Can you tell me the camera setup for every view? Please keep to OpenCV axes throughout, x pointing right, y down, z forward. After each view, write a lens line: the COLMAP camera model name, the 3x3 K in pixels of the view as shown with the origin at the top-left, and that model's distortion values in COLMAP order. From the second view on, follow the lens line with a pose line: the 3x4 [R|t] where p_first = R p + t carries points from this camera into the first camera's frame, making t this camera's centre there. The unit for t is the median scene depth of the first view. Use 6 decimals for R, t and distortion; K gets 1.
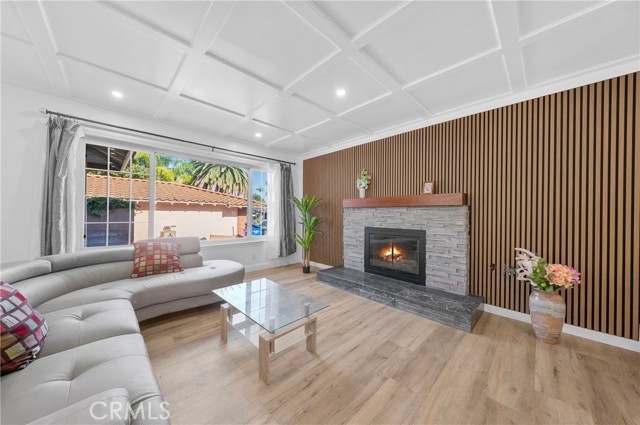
lens RADIAL K [[212.7, 0, 320.0], [0, 212.7, 212.5], [0, 0, 1]] dist [-0.013046, -0.000030]
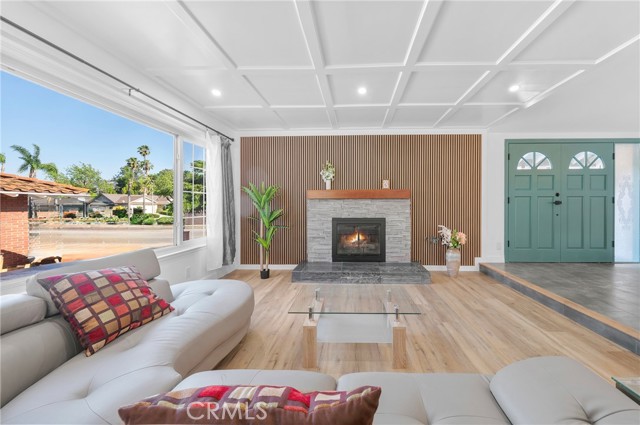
lens RADIAL K [[246.6, 0, 320.3], [0, 246.6, 203.5], [0, 0, 1]] dist [0.000105, -0.000036]
pose [[0.697887, -0.004363, 0.716195, -0.724776], [0.004386, 0.999989, 0.001818, -0.004864], [-0.716194, 0.001873, 0.697898, 0.224953]]
